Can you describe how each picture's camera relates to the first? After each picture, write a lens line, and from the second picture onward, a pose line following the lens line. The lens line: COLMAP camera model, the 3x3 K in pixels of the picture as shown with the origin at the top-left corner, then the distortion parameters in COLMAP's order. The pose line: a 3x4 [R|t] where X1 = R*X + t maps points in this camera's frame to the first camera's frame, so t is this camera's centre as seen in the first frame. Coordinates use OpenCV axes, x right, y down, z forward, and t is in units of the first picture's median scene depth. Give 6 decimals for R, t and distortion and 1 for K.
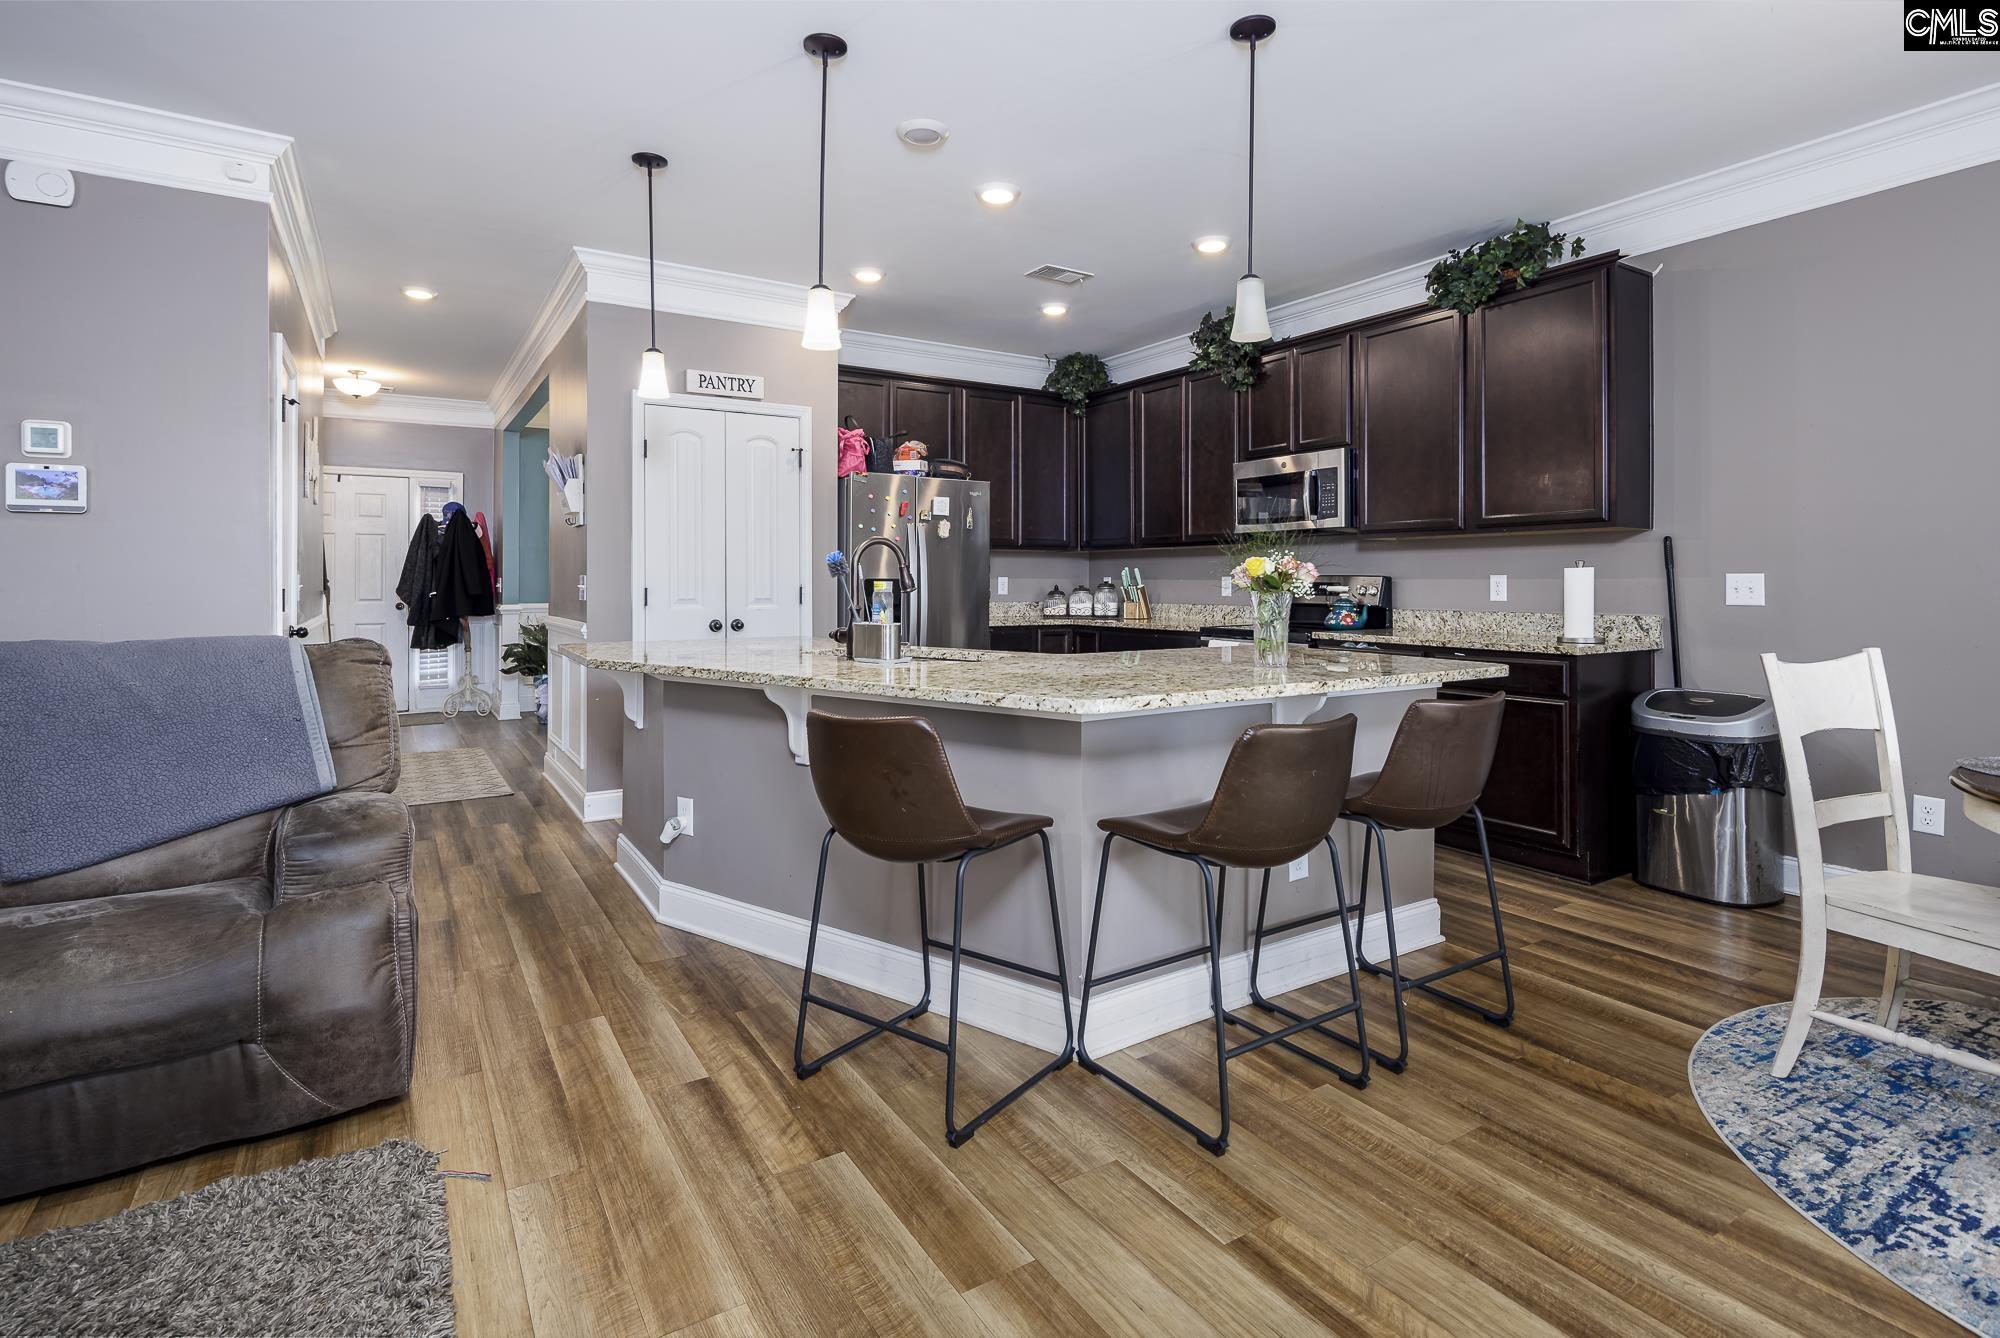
lens RADIAL K [[971.8, 0, 993.8], [0, 971.8, 574.9], [0, 0, 1]] dist [0.007890, -0.004759]
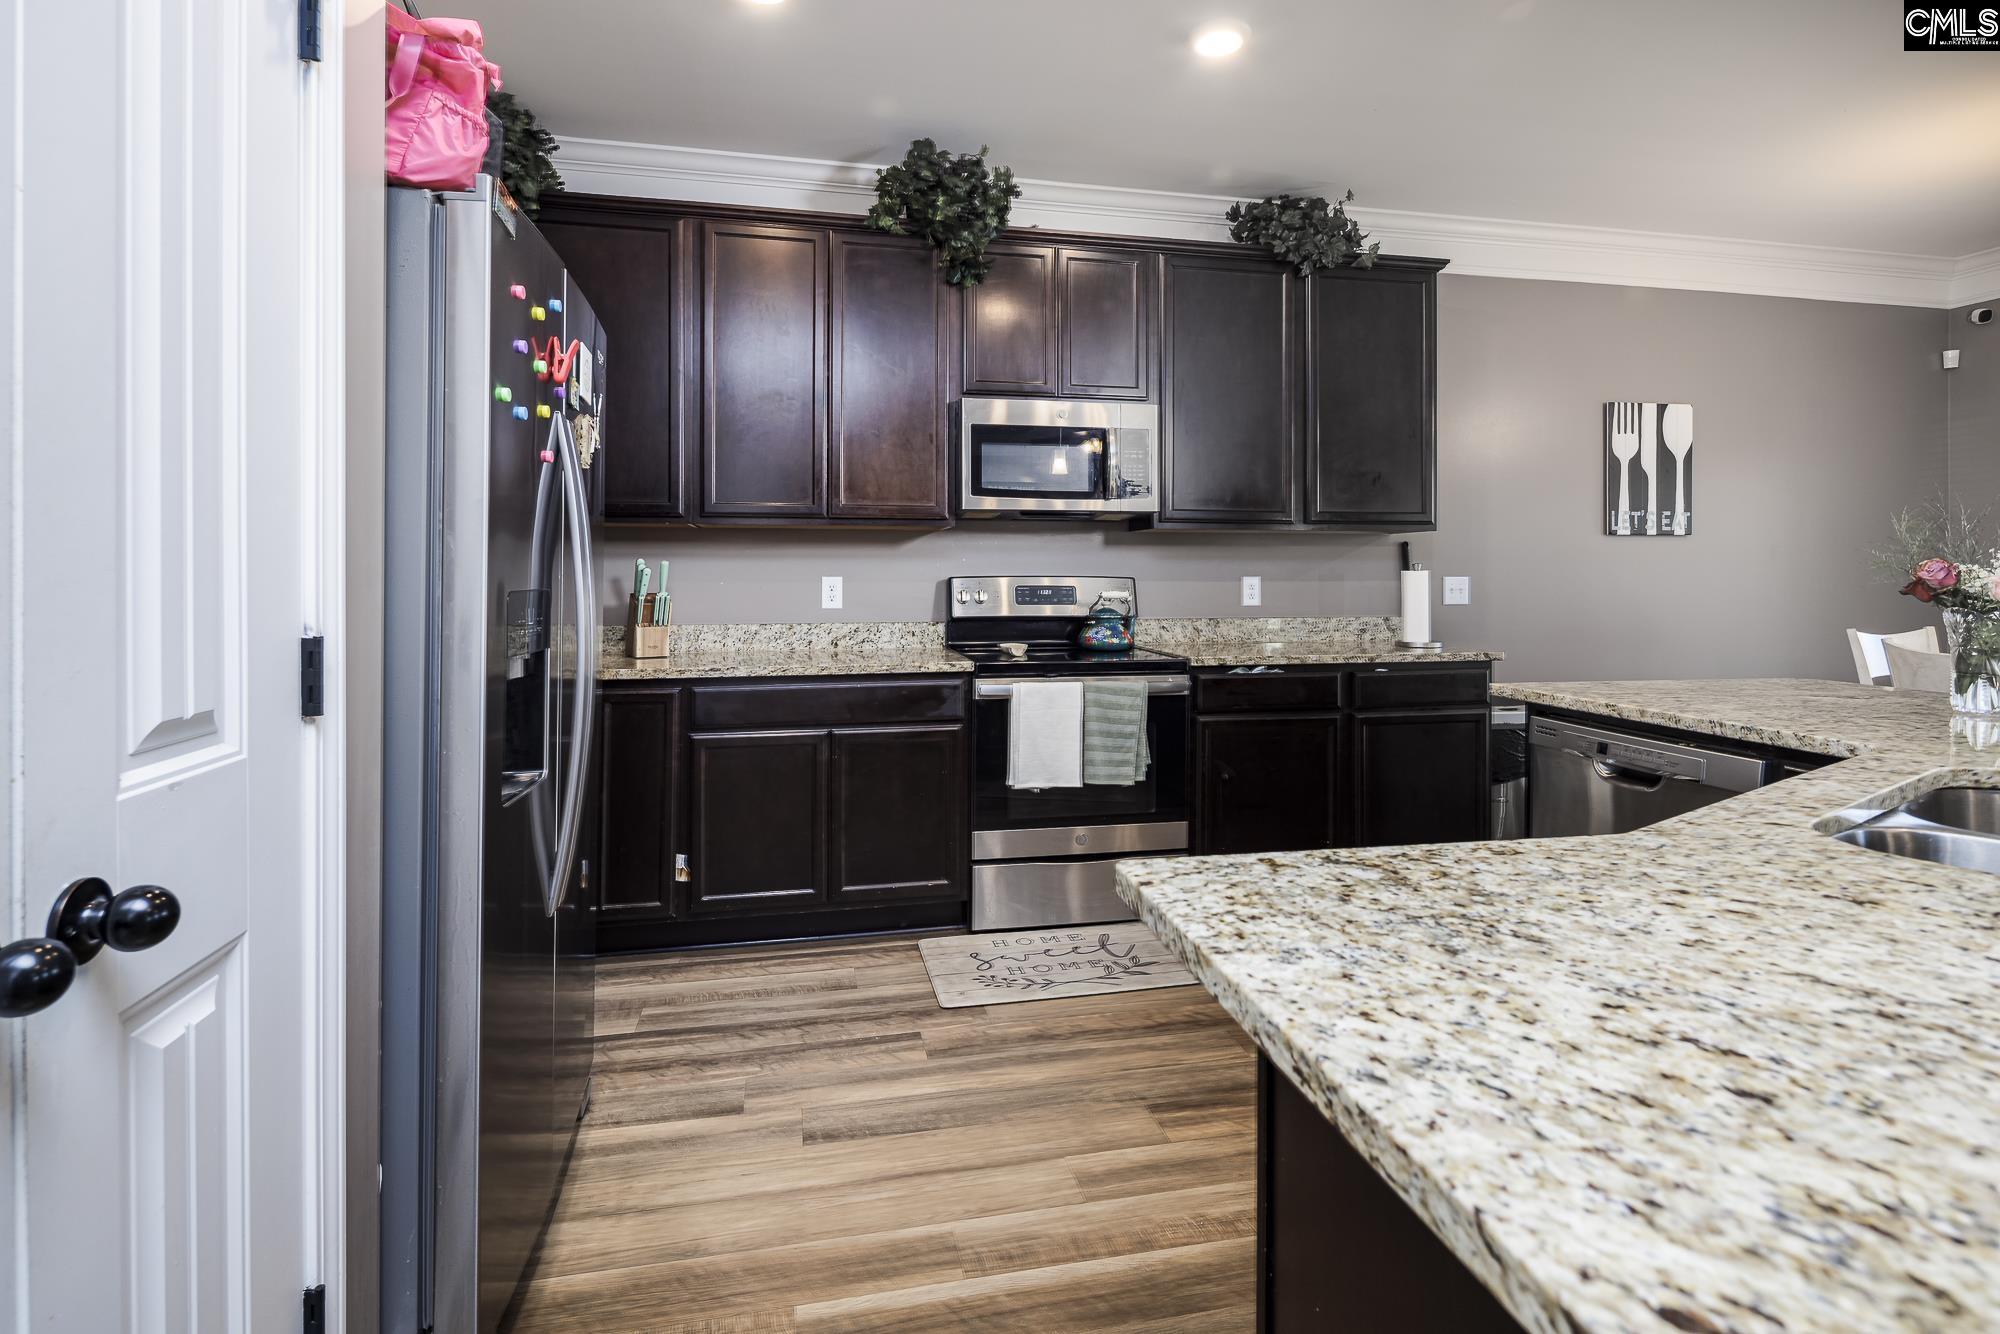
lens RADIAL K [[962.8, 0, 995.9], [0, 962.8, 574.0], [0, 0, 1]] dist [0.008069, -0.006181]
pose [[0.345681, 0.000939, 0.938352, -0.532157], [-0.006917, 0.999975, 0.001548, -0.003061], [-0.938327, -0.007025, 0.345679, 1.230748]]
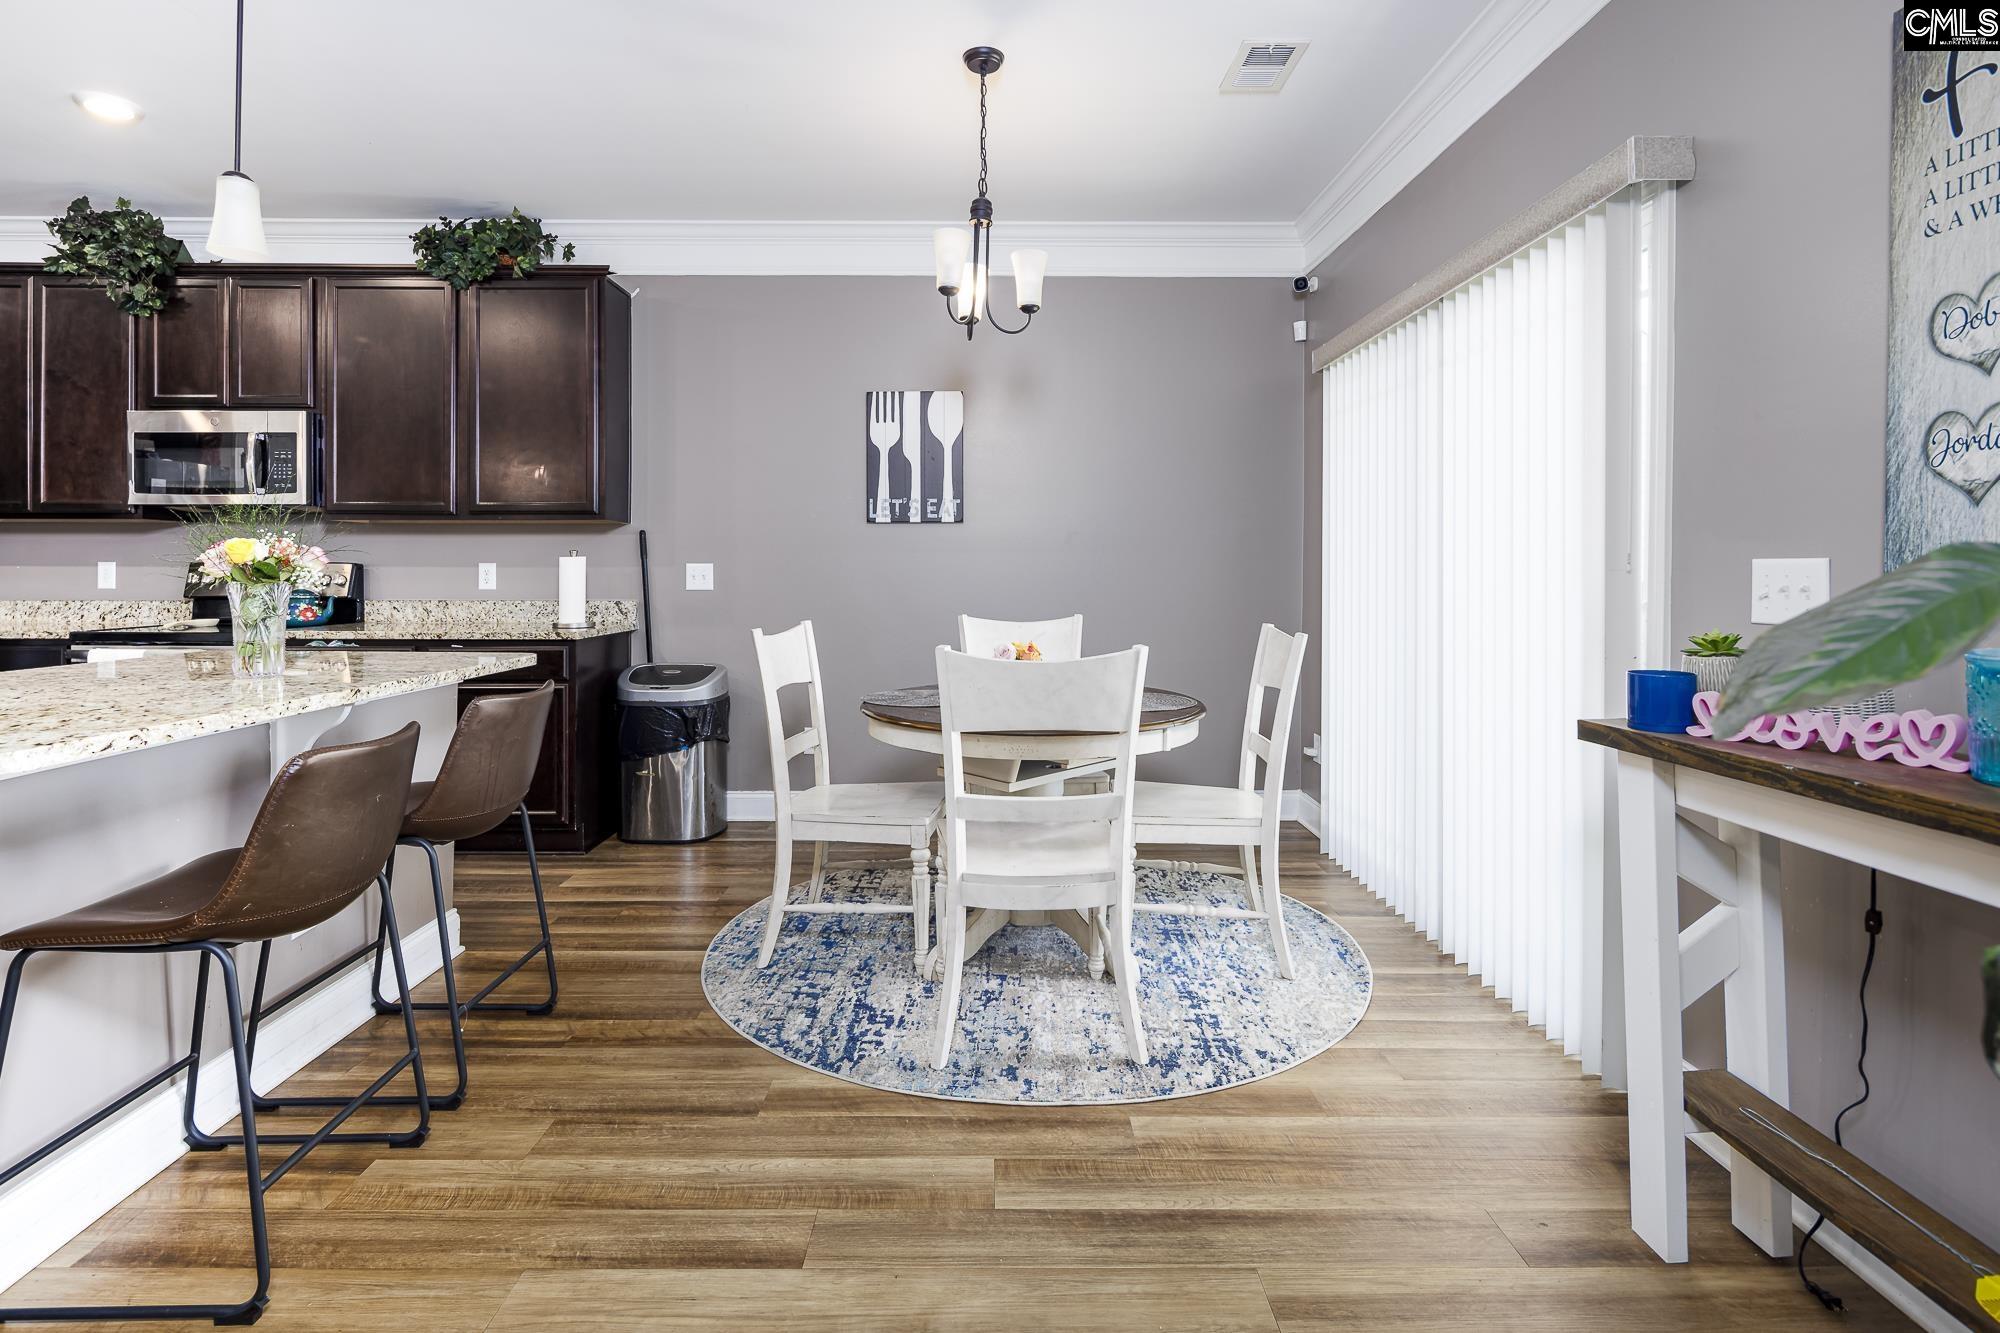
lens RADIAL K [[971.8, 0, 993.8], [0, 971.8, 572.4], [0, 0, 1]] dist [0.007890, -0.004759]
pose [[0.525150, -0.000026, 0.851009, -0.066668], [-0.008500, 0.999950, 0.005276, -0.000052], [-0.850967, -0.010005, 0.525124, 0.065866]]
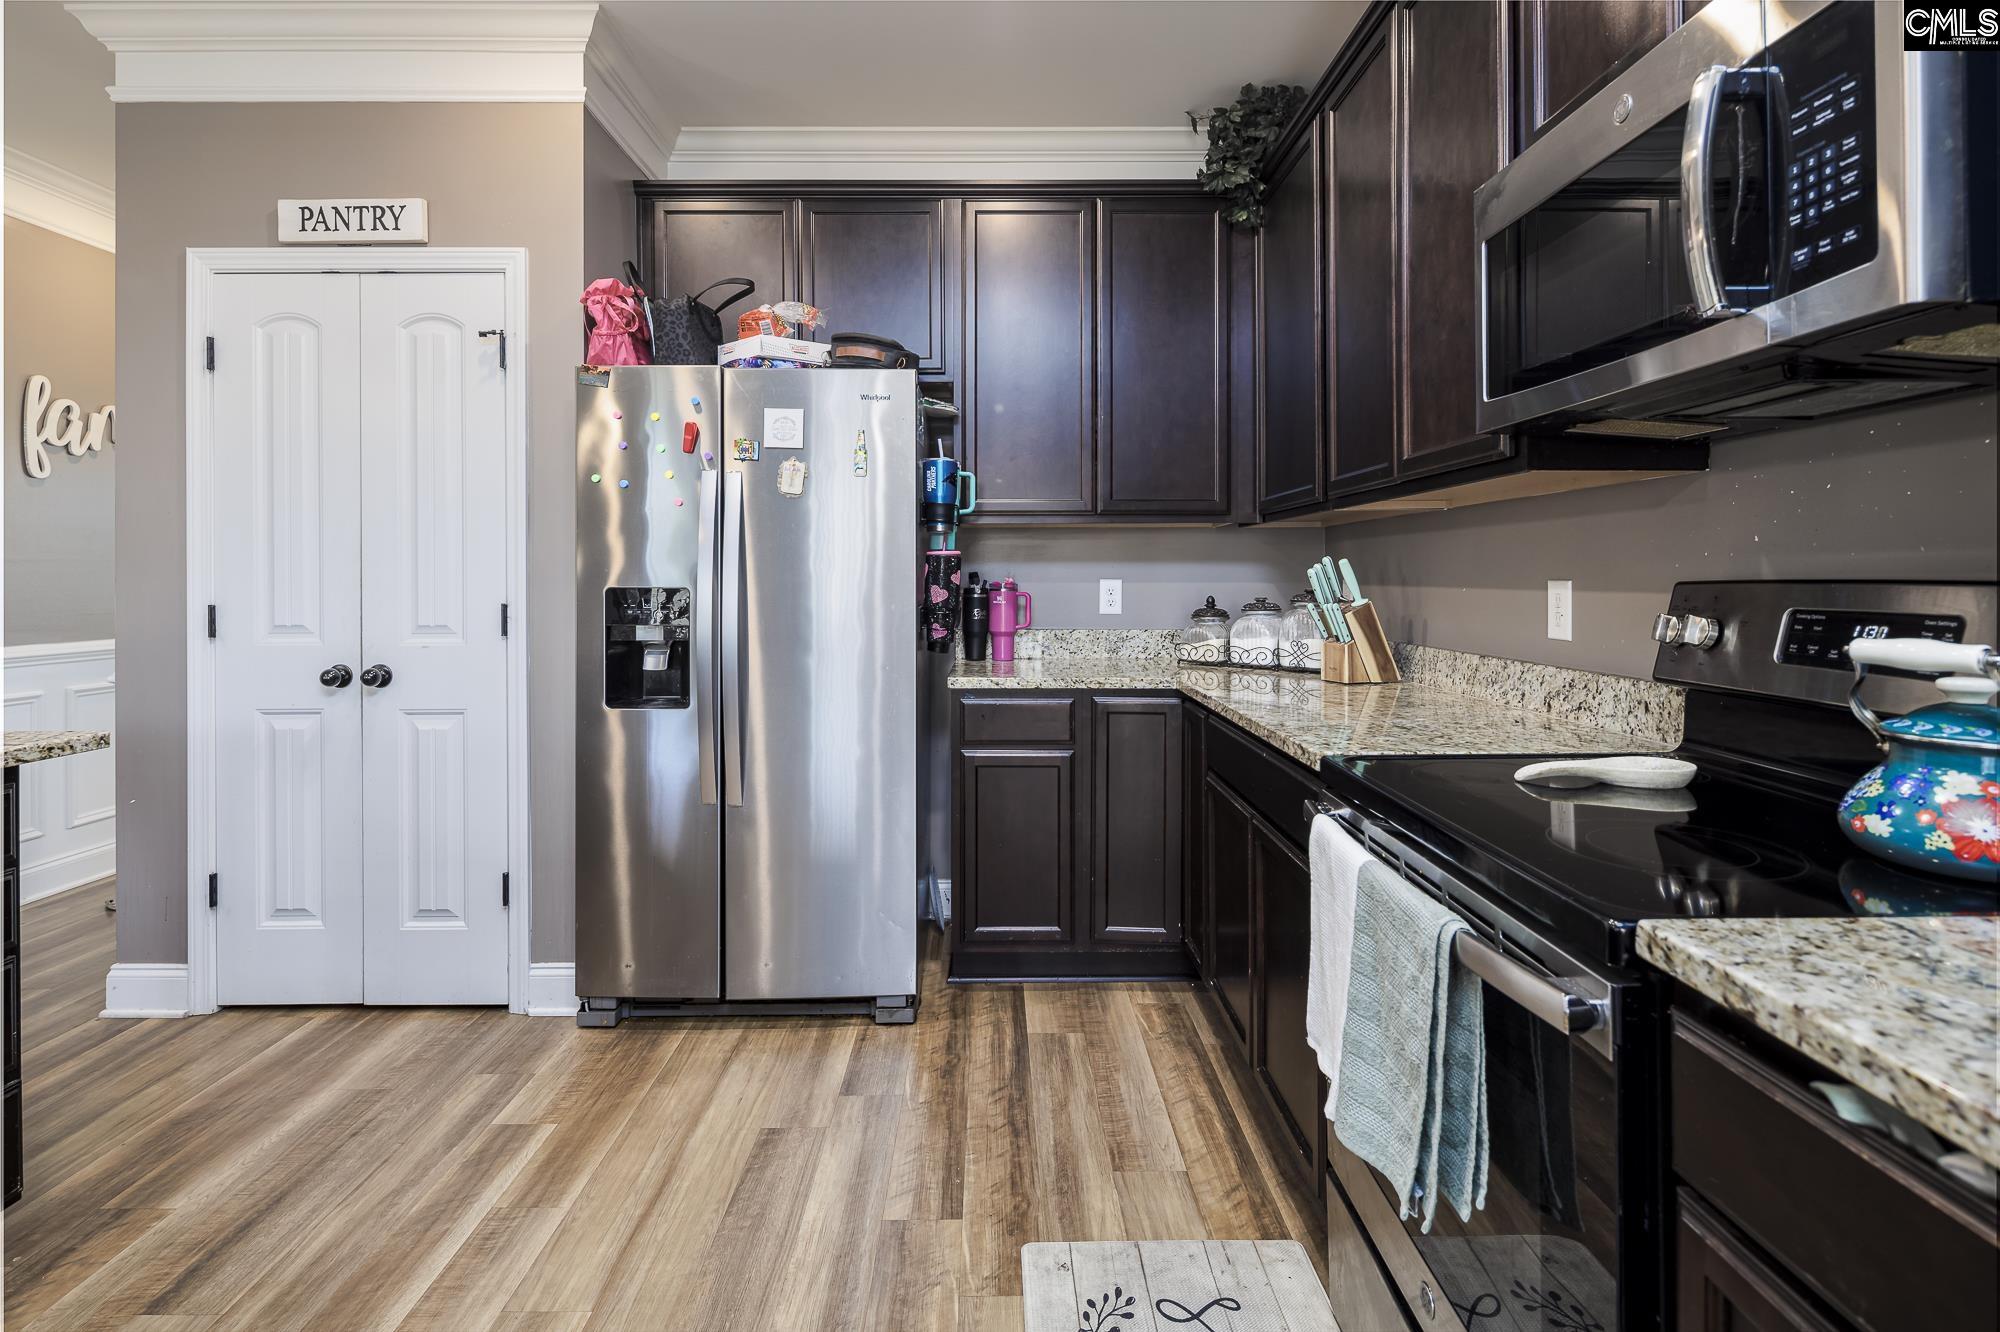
lens RADIAL K [[962.8, 0, 995.9], [0, 962.8, 573.0], [0, 0, 1]] dist [0.008069, -0.006181]
pose [[0.850469, -0.004670, -0.526004, 0.443417], [0.006198, 0.999980, 0.001144, -0.004342], [0.525988, -0.004233, 0.850481, 1.099752]]
